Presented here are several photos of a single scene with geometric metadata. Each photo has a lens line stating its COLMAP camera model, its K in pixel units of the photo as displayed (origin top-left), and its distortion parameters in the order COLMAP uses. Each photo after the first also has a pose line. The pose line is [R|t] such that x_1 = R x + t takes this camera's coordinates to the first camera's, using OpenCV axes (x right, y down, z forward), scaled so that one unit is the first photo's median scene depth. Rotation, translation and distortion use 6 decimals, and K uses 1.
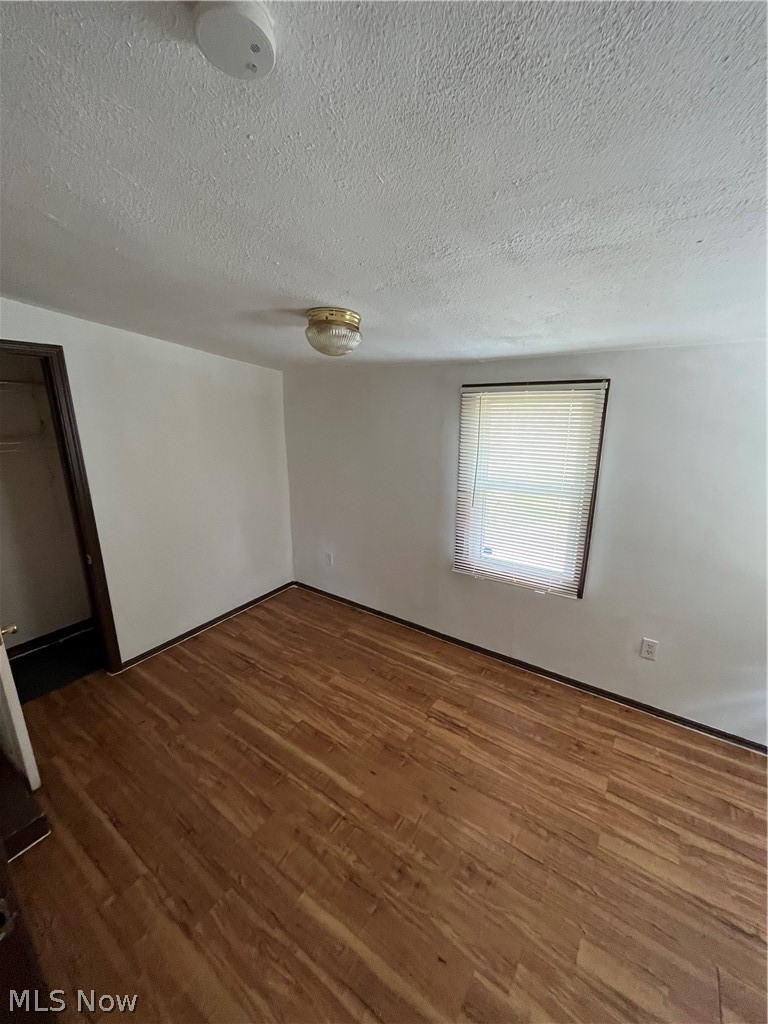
lens RADIAL K [[412.1, 0, 386.5], [0, 412.1, 509.5], [0, 0, 1]] dist [0.002609, -0.000731]
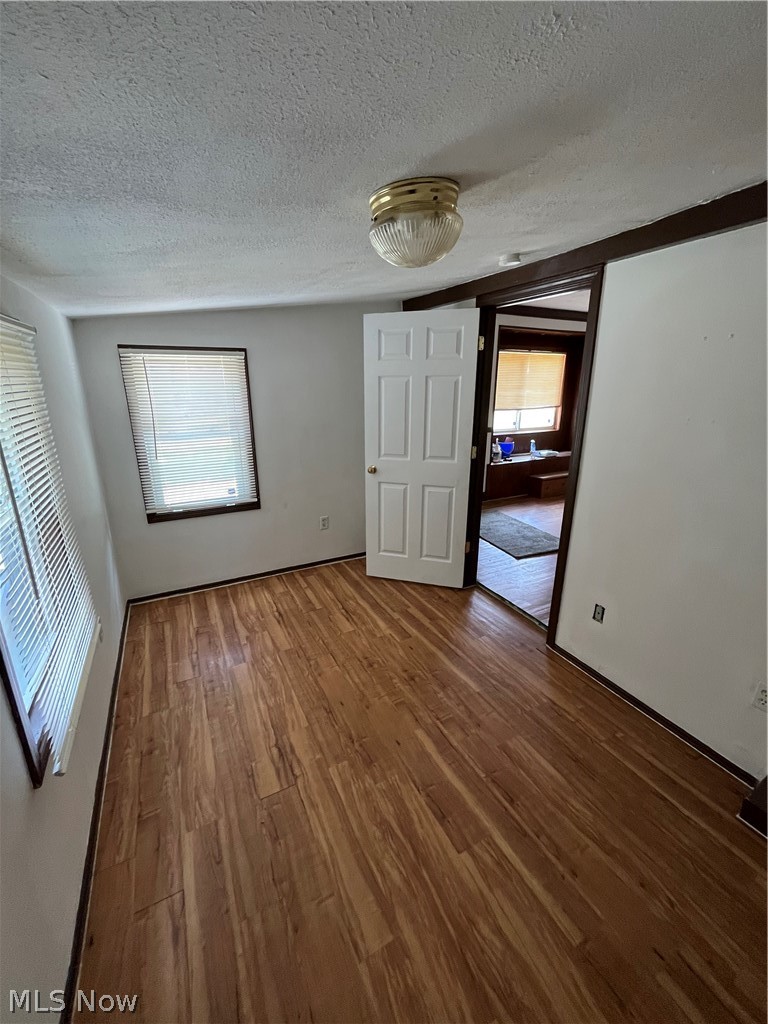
lens RADIAL K [[412.1, 0, 387.1], [0, 412.1, 511.4], [0, 0, 1]] dist [0.002609, -0.000731]
pose [[-0.887299, -0.137813, 0.440123, -0.332286], [0.118703, 0.853918, 0.506690, -0.299368], [-0.445657, 0.501829, -0.741321, 1.331286]]
